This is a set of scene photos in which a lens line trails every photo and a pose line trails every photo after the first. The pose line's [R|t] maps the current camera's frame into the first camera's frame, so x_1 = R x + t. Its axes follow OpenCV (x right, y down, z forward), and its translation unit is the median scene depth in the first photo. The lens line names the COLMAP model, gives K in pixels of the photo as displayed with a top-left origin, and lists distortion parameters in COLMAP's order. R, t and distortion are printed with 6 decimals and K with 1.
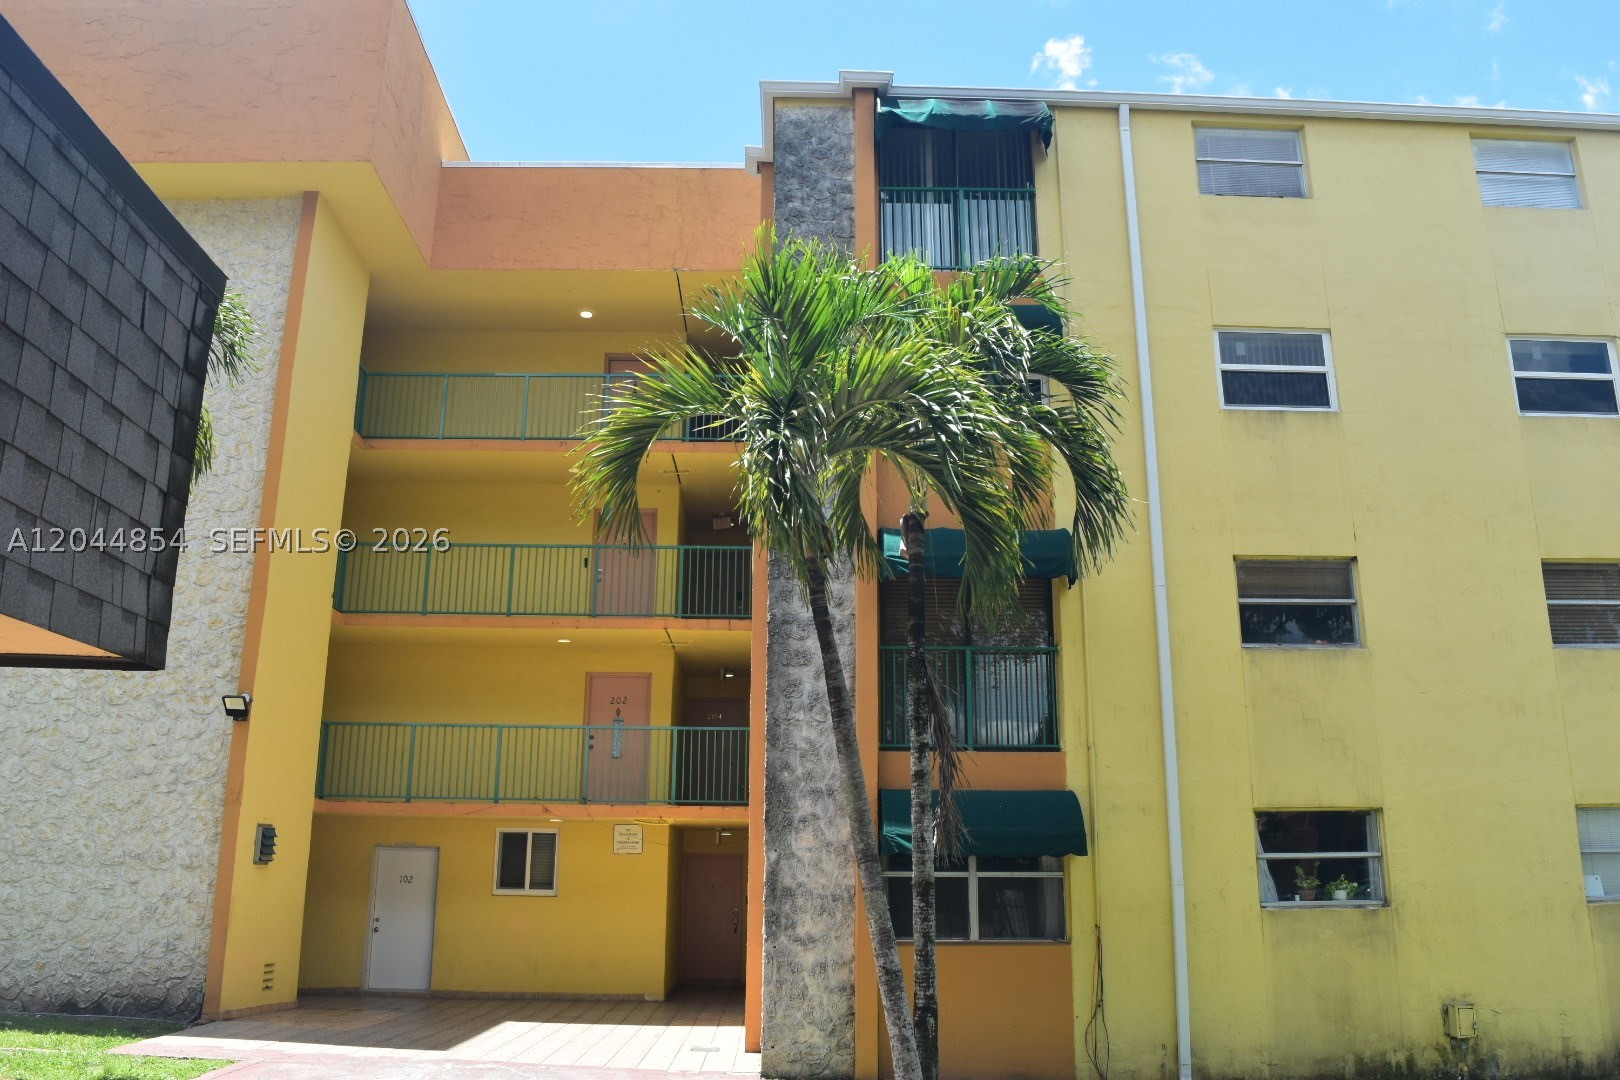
lens RADIAL K [[1270.0, 0, 803.9], [0, 1270.0, 539.3], [0, 0, 1]] dist [-0.096832, 0.025506]
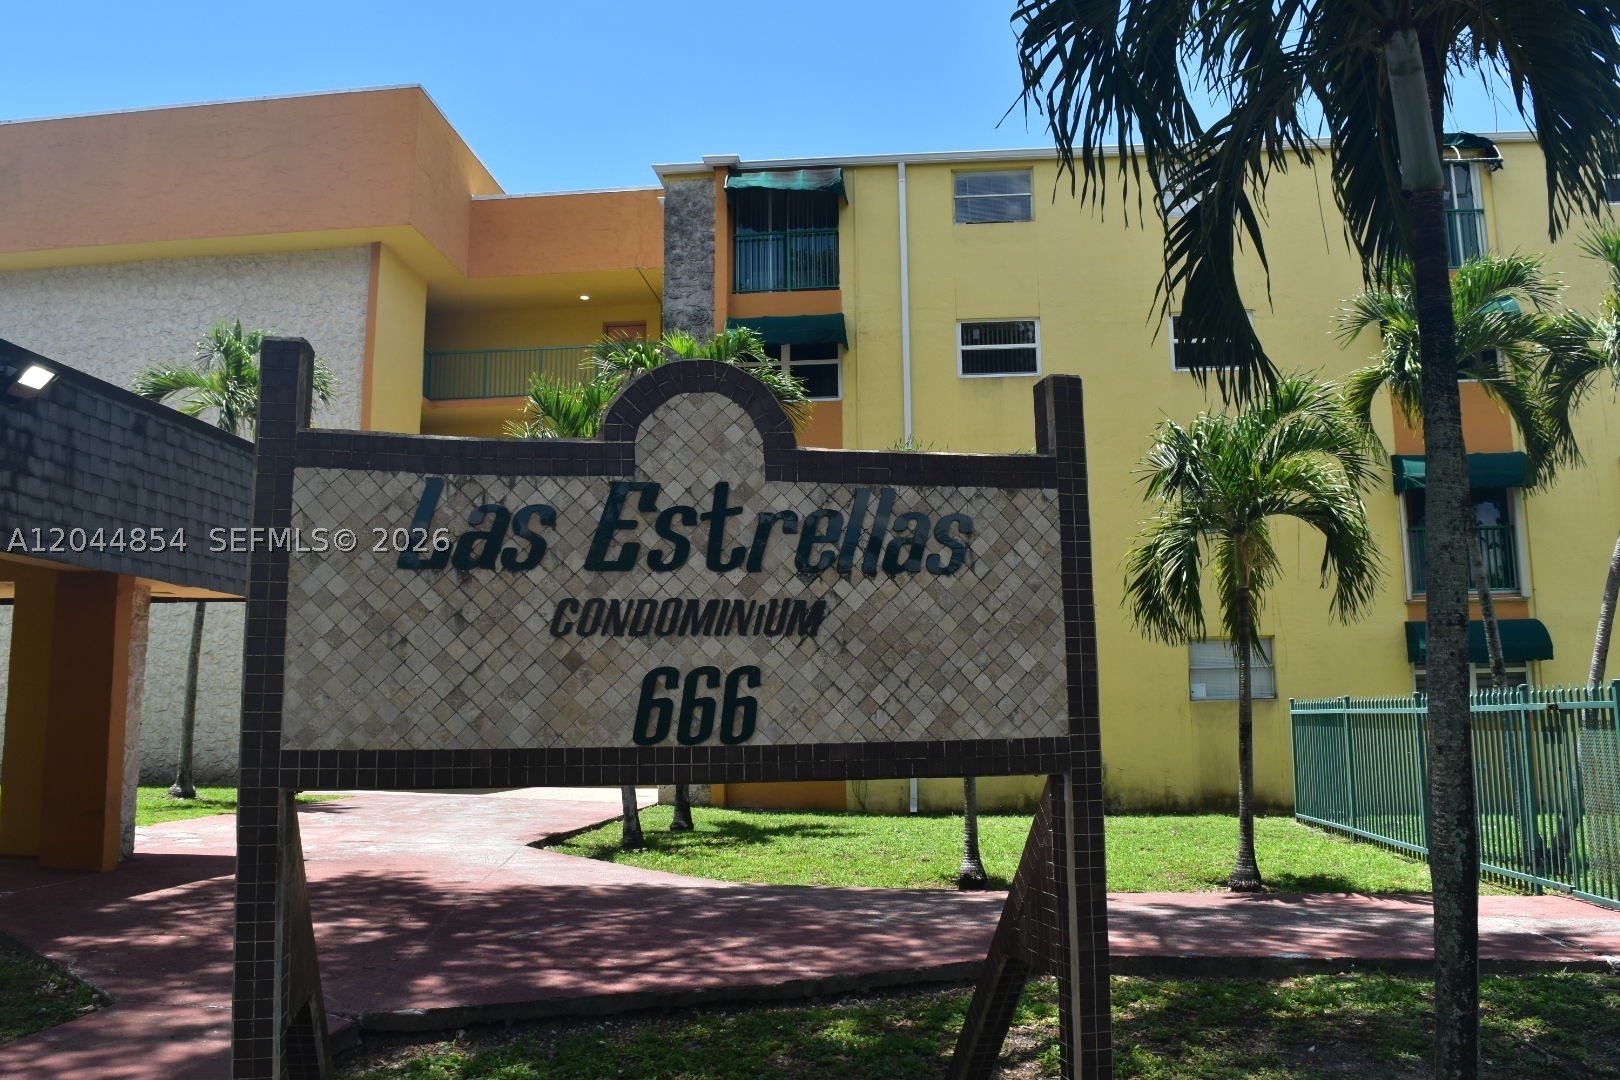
lens RADIAL K [[1270.0, 0, 814.4], [0, 1270.0, 534.2], [0, 0, 1]] dist [-0.096832, 0.025506]
pose [[0.992911, -0.032104, -0.114441, 0.311398], [0.045350, 0.992318, 0.115097, -0.095199], [0.109867, -0.119471, 0.986740, -0.497885]]
